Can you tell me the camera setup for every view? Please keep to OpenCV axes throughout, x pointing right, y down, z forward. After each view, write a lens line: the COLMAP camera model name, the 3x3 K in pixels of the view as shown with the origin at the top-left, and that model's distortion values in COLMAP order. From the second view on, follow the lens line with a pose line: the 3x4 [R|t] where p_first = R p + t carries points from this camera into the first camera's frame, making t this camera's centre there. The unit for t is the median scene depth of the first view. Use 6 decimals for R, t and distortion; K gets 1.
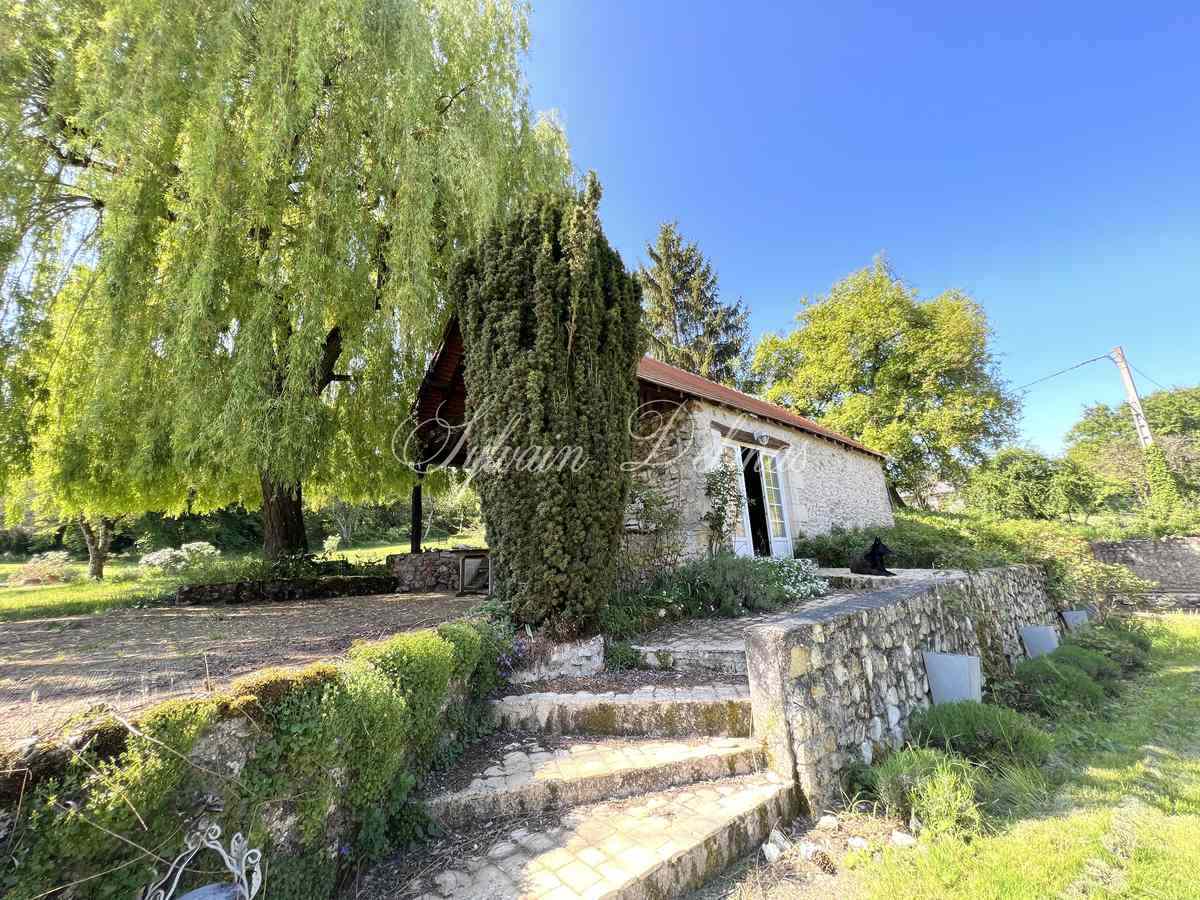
lens RADIAL K [[486.8, 0, 600.0], [0, 486.8, 450.0], [0, 0, 1]] dist [0.015560, -0.000622]
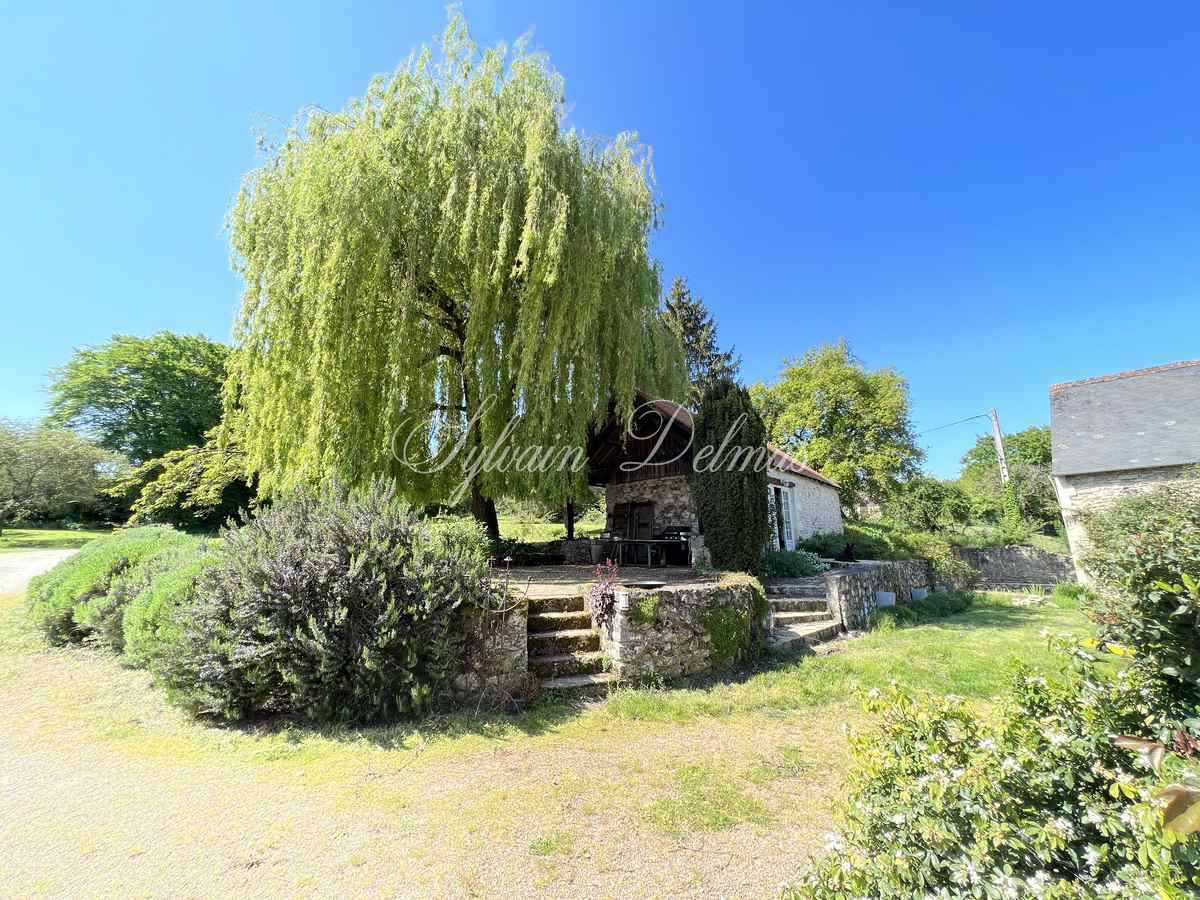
lens RADIAL K [[486.8, 0, 600.0], [0, 486.8, 450.0], [0, 0, 1]] dist [0.015560, -0.000622]
pose [[0.991376, 0.060921, 0.116025, -0.282280], [-0.064058, 0.997670, 0.023493, -0.073876], [-0.114324, -0.030722, 0.992968, -0.344162]]
